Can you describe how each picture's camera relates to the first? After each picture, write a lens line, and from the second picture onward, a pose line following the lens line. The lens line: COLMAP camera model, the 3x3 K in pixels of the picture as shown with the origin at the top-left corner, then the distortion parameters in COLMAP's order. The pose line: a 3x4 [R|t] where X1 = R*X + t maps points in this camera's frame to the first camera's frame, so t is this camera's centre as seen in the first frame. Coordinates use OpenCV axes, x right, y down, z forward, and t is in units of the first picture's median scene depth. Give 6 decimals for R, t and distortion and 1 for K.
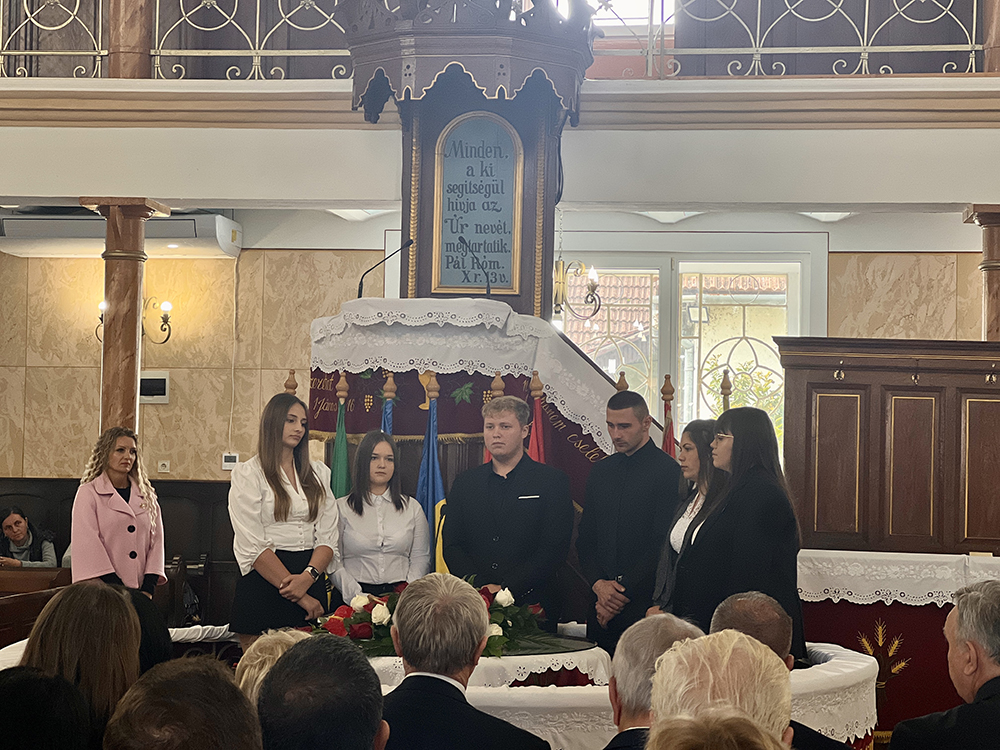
lens RADIAL K [[2232.2, 0, 499.1], [0, 2232.2, 359.6], [0, 0, 1]] dist [-0.004462, 3.279587]
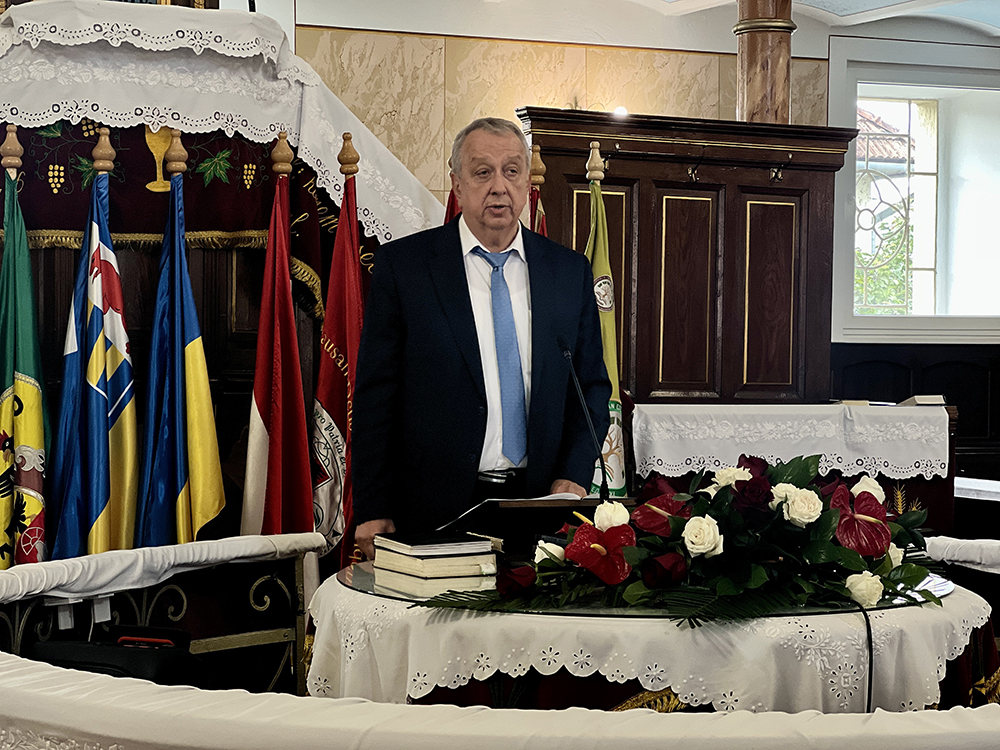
lens RADIAL K [[2232.2, 0, 499.1], [0, 2232.2, 359.6], [0, 0, 1]] dist [-0.004462, 3.279587]
pose [[0.860122, -0.013881, 0.509900, -0.262210], [-0.016828, 0.998313, 0.055563, 0.032212], [-0.509811, -0.056371, 0.858438, 0.416612]]
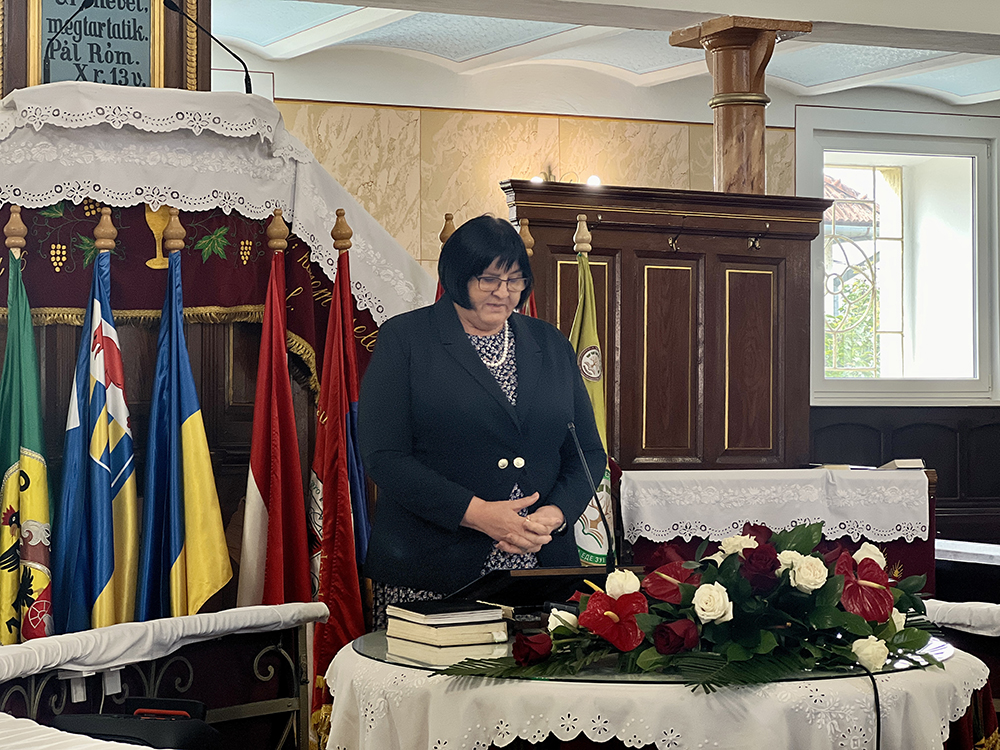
lens RADIAL K [[2236.8, 0, 499.9], [0, 2236.8, 338.4], [0, 0, 1]] dist [-0.022765, 3.337441]
pose [[0.849903, -0.003135, 0.526930, -0.278030], [-0.007573, 0.999806, 0.018164, 0.029398], [-0.526885, -0.019428, 0.849715, 0.409807]]
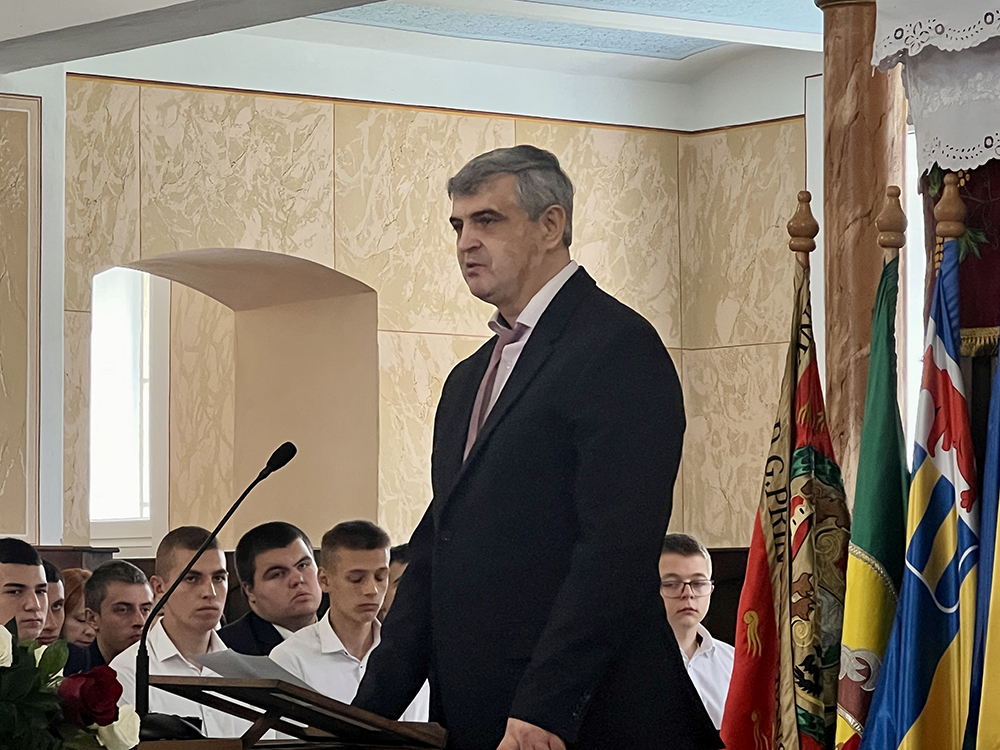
lens RADIAL K [[4097.0, 0, 500.0], [0, 4097.0, 375.0], [0, 0, 1]] dist [-0.782013, 23.326503]
pose [[0.694847, -0.061263, -0.716543, 0.414773], [0.046363, 0.998108, -0.040377, 0.067198], [0.717661, -0.005165, 0.696373, 0.420329]]
